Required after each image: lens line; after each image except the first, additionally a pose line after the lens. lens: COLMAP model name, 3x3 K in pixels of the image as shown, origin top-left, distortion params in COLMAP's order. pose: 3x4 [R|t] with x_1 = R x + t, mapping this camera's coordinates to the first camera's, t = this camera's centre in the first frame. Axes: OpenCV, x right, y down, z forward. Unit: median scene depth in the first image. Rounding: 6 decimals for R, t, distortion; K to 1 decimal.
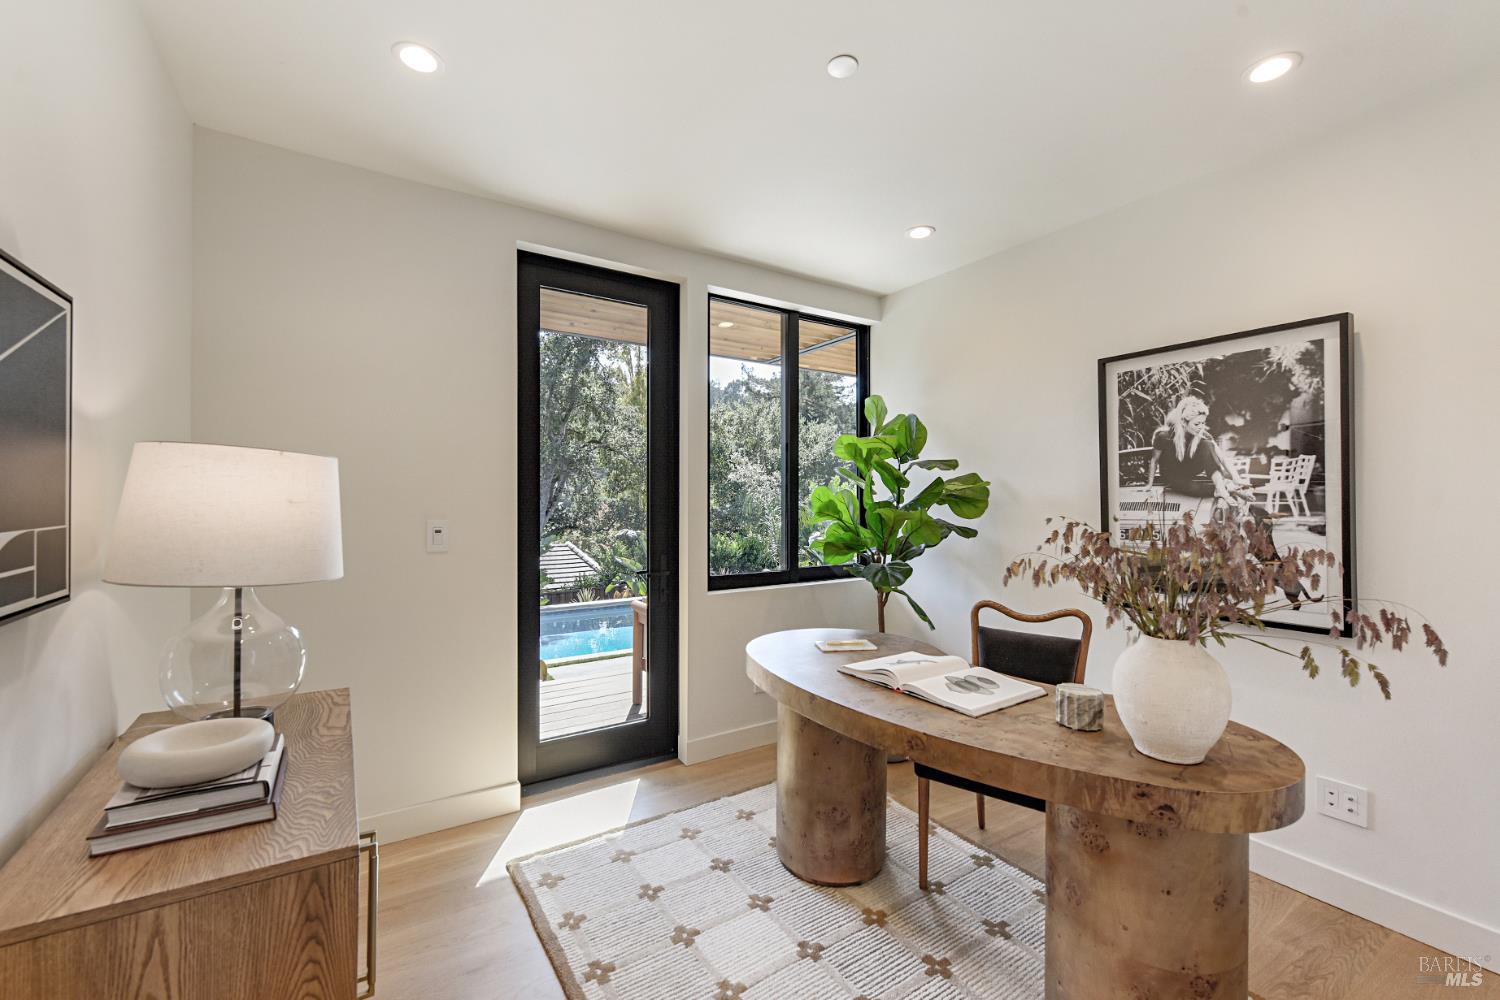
lens RADIAL K [[634.1, 0, 757.6], [0, 634.1, 501.7], [0, 0, 1]] dist [0.002314, -0.000207]
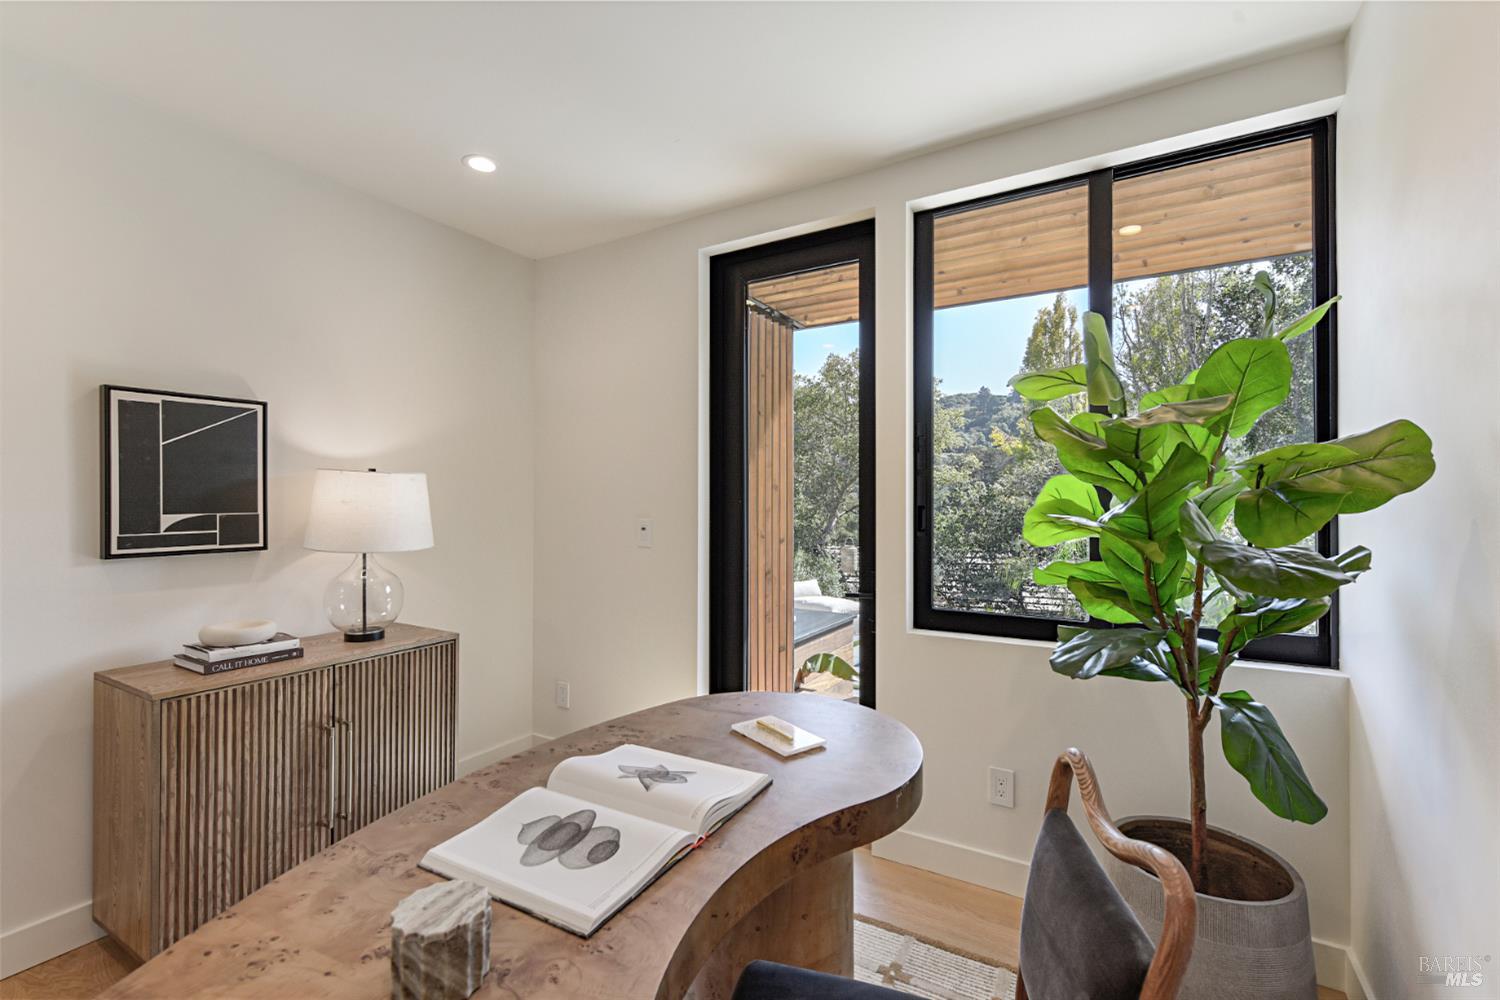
lens RADIAL K [[669.8, 0, 756.9], [0, 669.8, 497.2], [0, 0, 1]] dist [0.003686, 0.000384]
pose [[0.422033, -0.008692, -0.906539, 0.899974], [-0.001092, 0.999948, -0.010096, 0.002548], [0.906580, 0.005251, 0.422002, 0.877530]]
